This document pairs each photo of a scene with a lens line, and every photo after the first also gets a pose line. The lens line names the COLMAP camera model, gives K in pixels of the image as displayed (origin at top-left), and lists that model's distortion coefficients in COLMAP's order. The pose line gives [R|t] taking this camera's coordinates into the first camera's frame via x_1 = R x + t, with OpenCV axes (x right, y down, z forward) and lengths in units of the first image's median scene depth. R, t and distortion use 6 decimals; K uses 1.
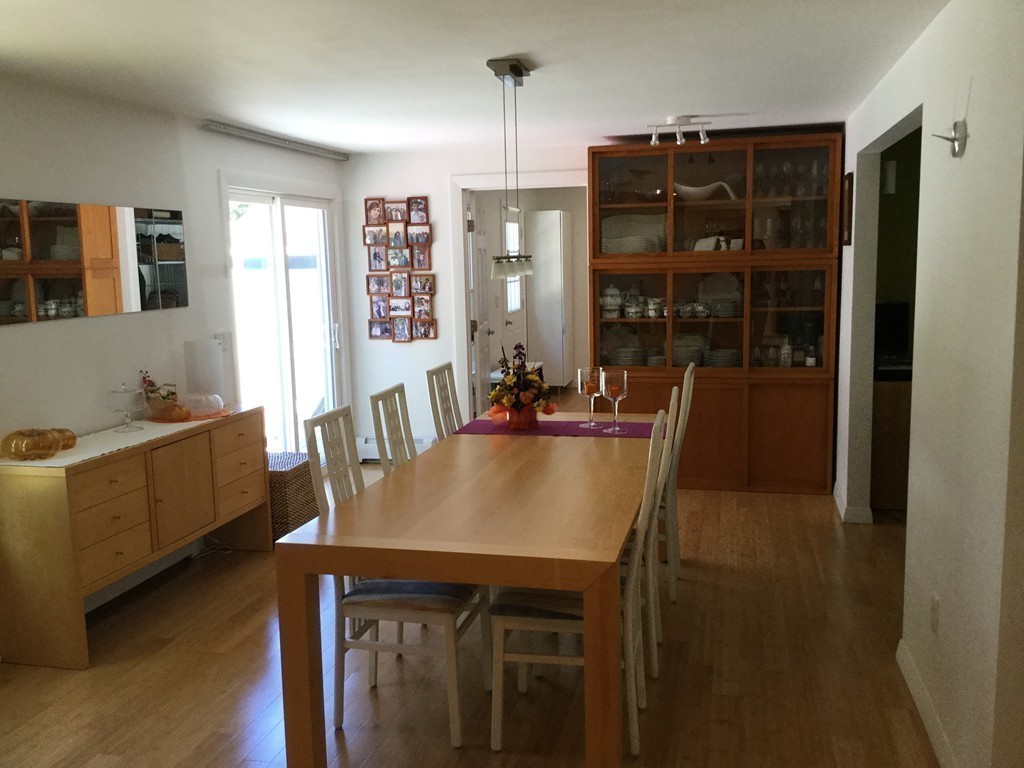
lens RADIAL K [[915.3, 0, 517.9], [0, 915.3, 383.0], [0, 0, 1]] dist [0.052864, -0.020187]
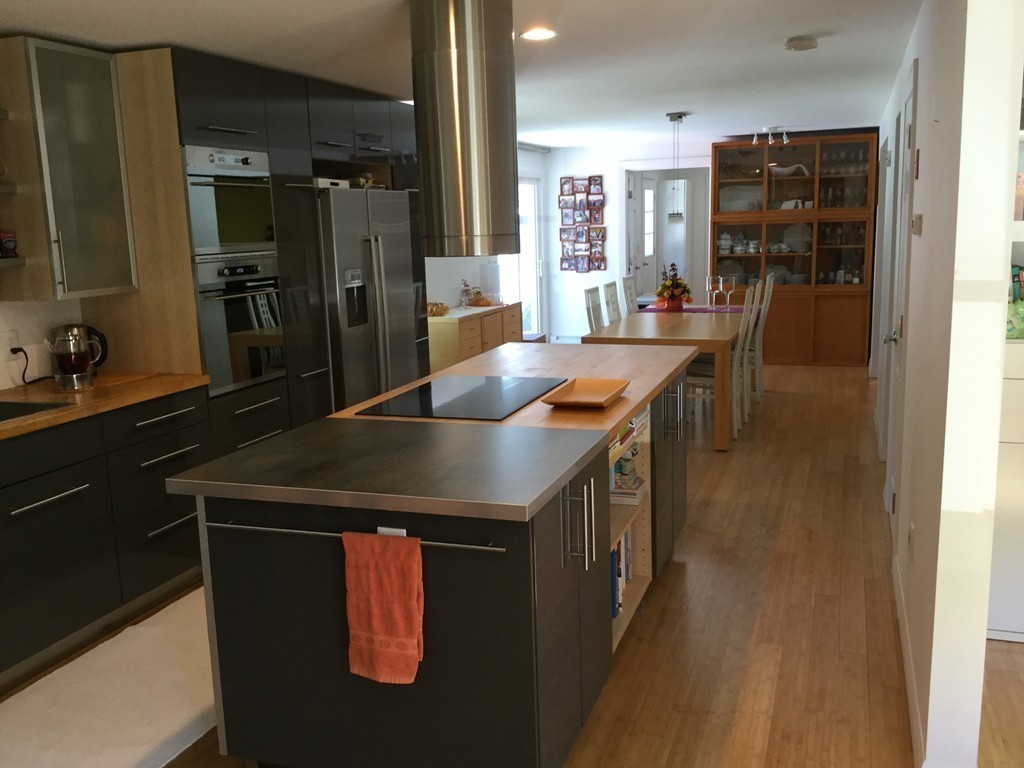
lens RADIAL K [[915.3, 0, 505.8], [0, 915.3, 385.3], [0, 0, 1]] dist [0.052864, -0.020187]
pose [[0.992446, 0.013789, -0.121909, -0.073858], [-0.008410, 0.998973, 0.044532, 0.086463], [0.122398, -0.043170, 0.991542, -0.603974]]
